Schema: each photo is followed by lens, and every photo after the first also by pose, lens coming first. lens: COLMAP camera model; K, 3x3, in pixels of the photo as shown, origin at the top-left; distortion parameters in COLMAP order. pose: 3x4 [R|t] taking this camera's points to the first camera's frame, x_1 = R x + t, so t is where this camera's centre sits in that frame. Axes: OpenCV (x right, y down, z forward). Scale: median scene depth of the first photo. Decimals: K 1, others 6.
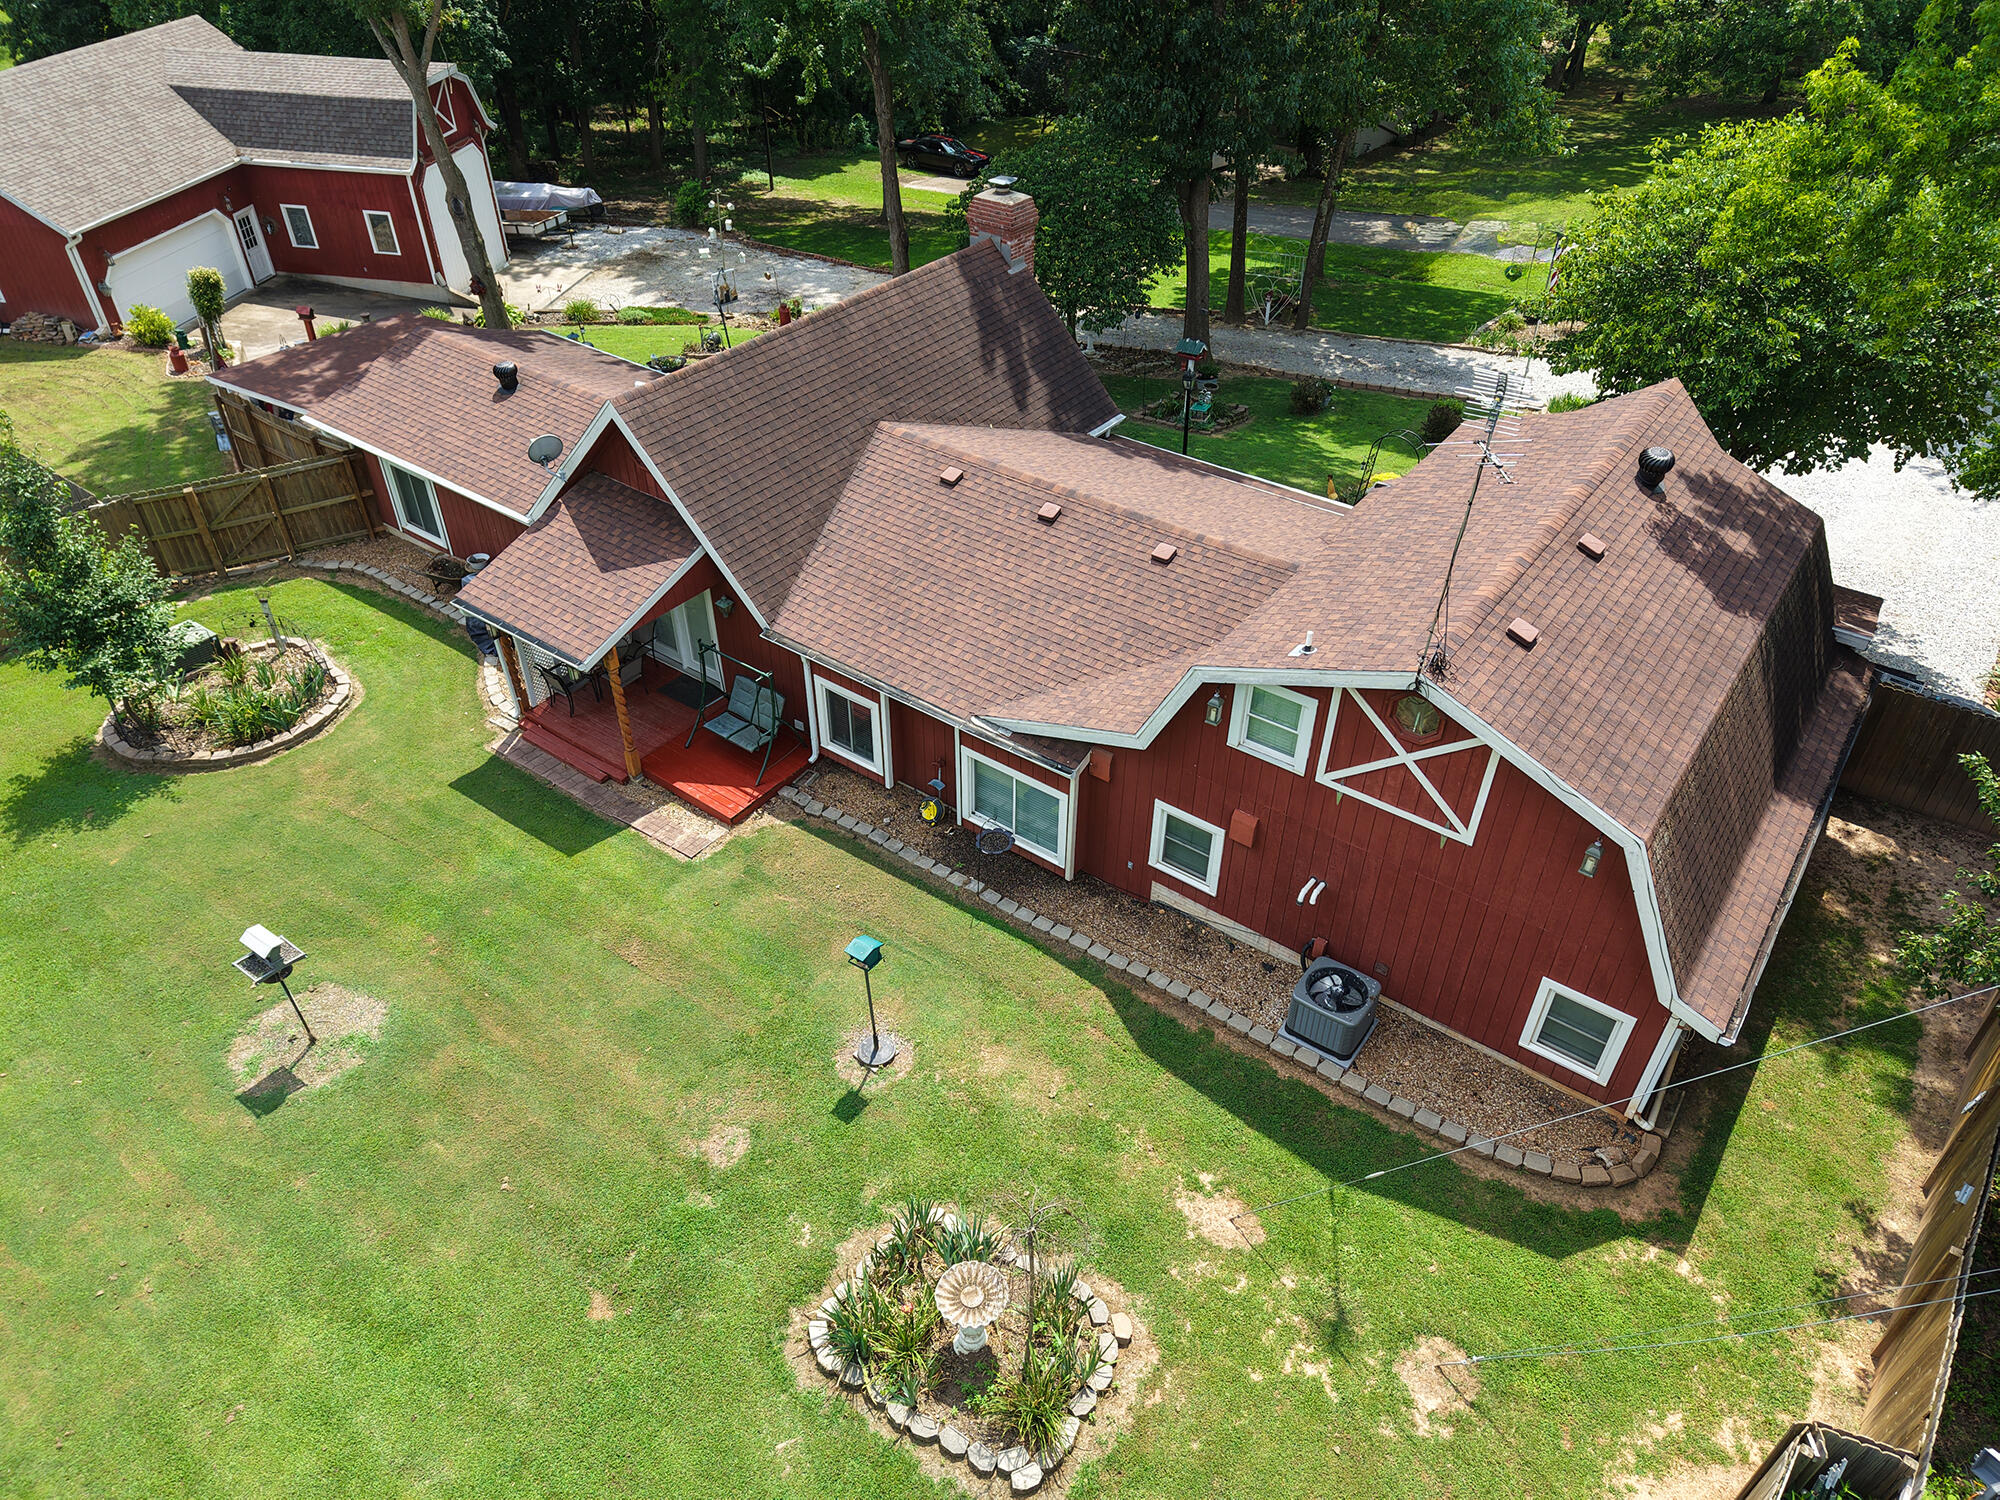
lens RADIAL K [[1284.4, 0, 1004.3], [0, 1284.4, 736.7], [0, 0, 1]] dist [0.046270, -0.040586]
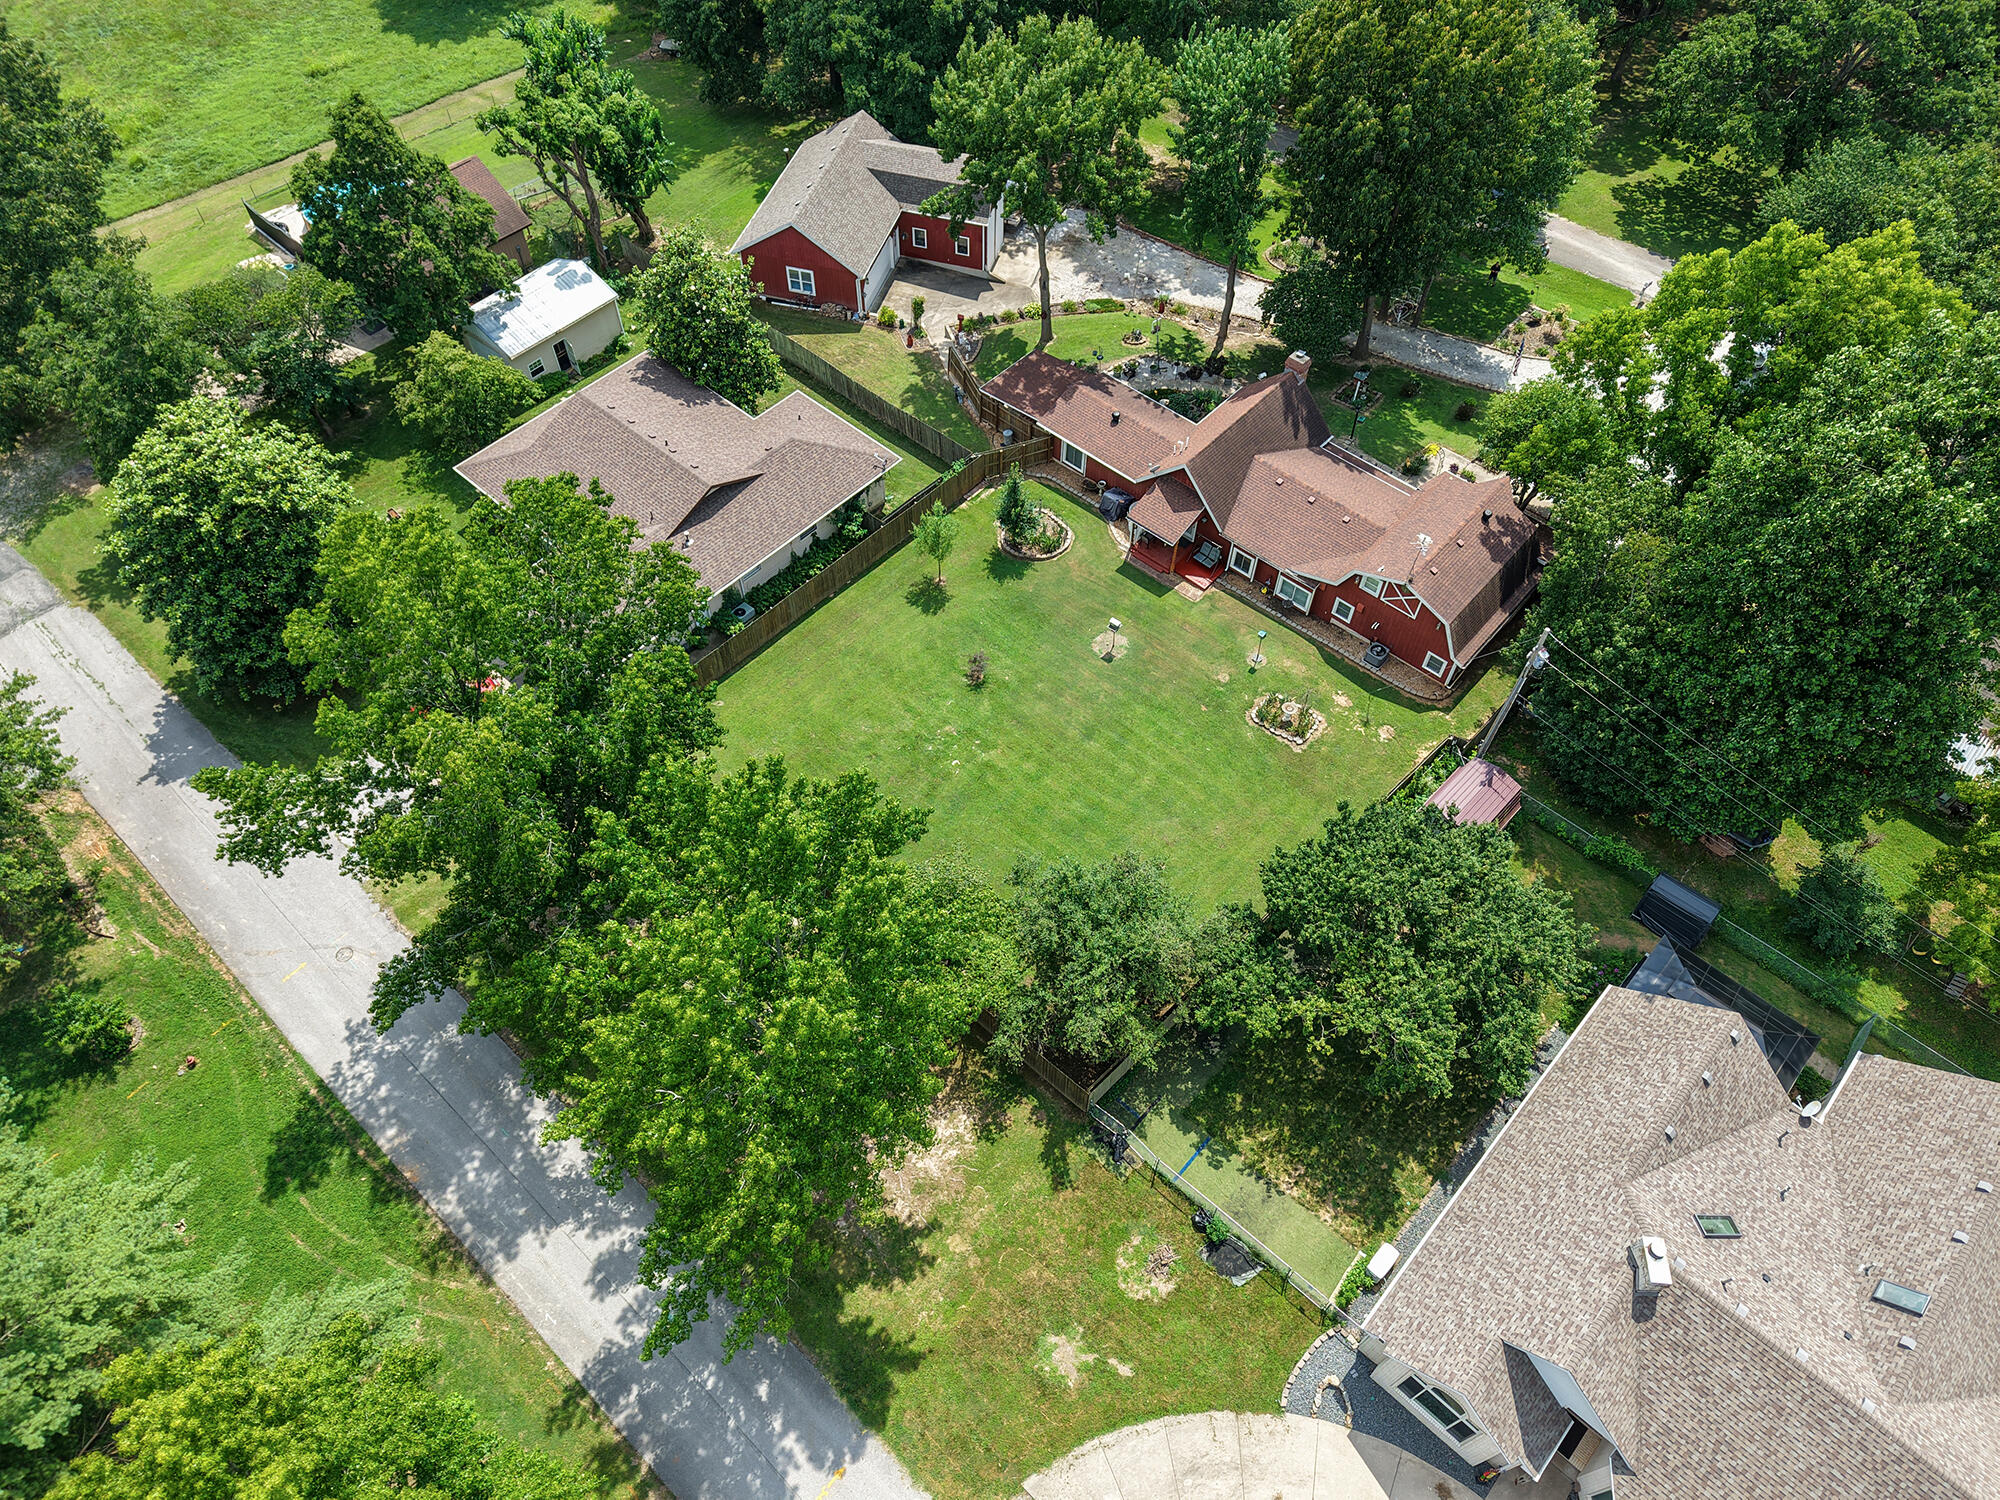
lens RADIAL K [[1284.4, 0, 1004.3], [0, 1284.4, 736.7], [0, 0, 1]] dist [0.046270, -0.040586]
pose [[0.996385, 0.069684, -0.048590, -0.606117], [-0.052730, 0.955757, 0.289394, -0.571427], [0.066607, -0.285785, 0.955976, -2.637653]]
